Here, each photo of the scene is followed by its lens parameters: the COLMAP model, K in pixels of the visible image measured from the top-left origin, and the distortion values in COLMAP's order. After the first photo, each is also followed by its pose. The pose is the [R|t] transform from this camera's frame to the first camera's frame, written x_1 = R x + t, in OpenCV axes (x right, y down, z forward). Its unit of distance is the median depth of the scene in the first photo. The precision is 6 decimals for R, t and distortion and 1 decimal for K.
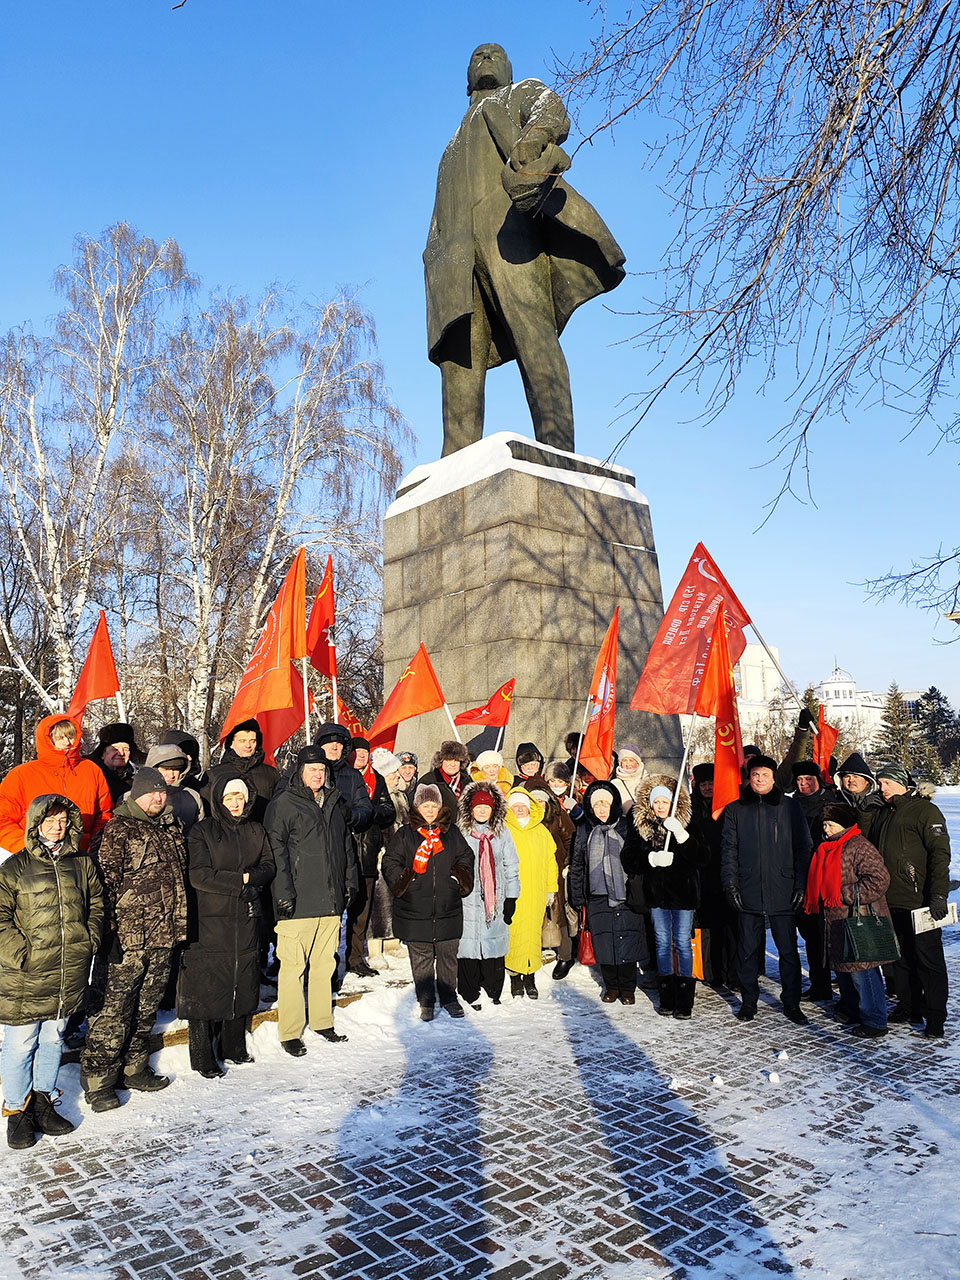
lens RADIAL K [[833.4, 0, 480.0], [0, 833.4, 640.0], [0, 0, 1]] dist [0.051231, -0.042863]
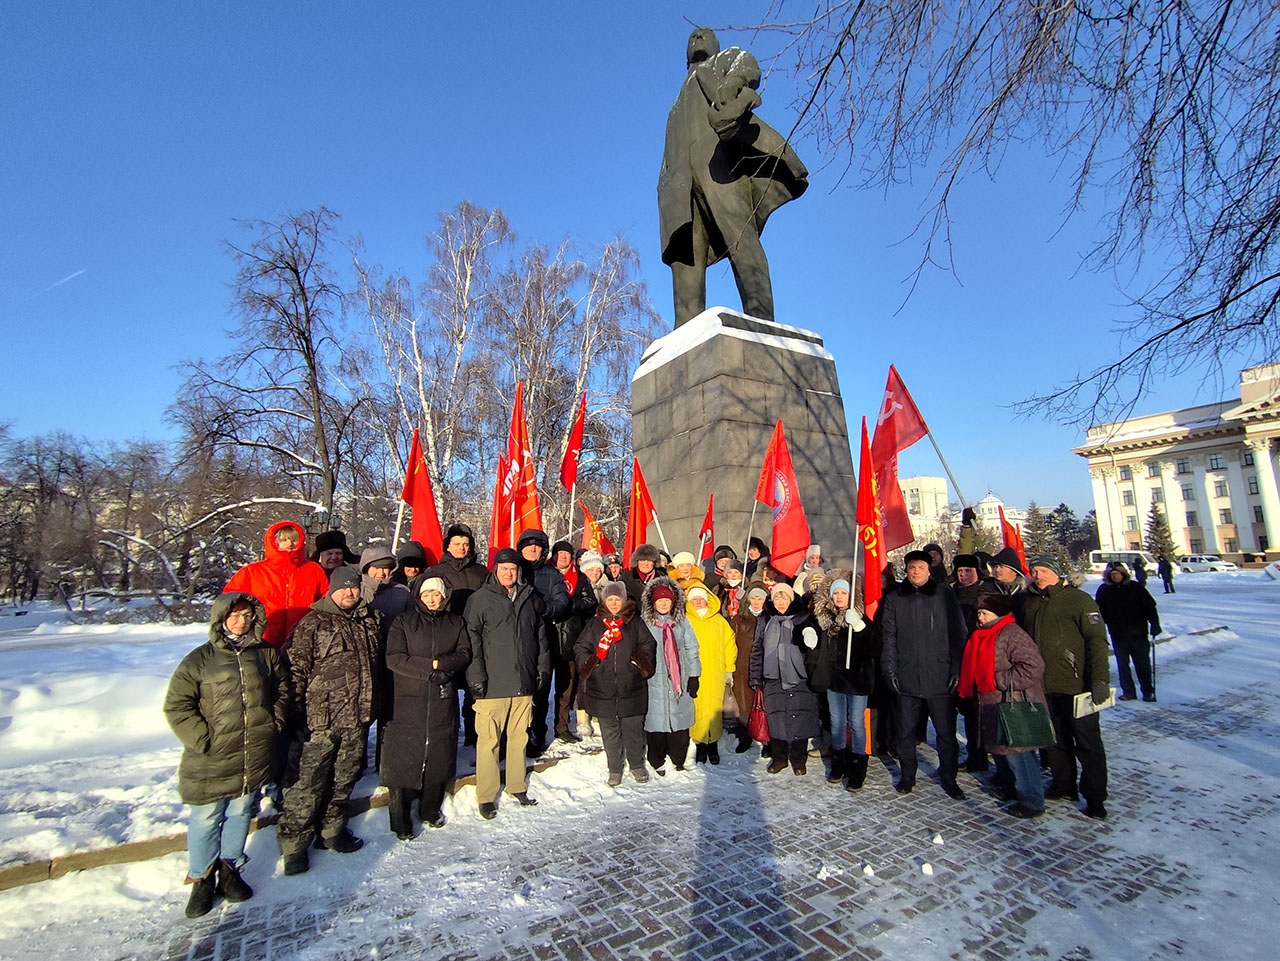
lens RADIAL K [[589.3, 0, 648.9], [0, 589.3, 484.9], [0, 0, 1]] dist [-0.037848, 0.025264]
pose [[0.991351, -0.029178, -0.127949, 0.085263], [0.030937, 0.999452, 0.011782, 0.031534], [0.127535, -0.015638, 0.991711, 0.195629]]
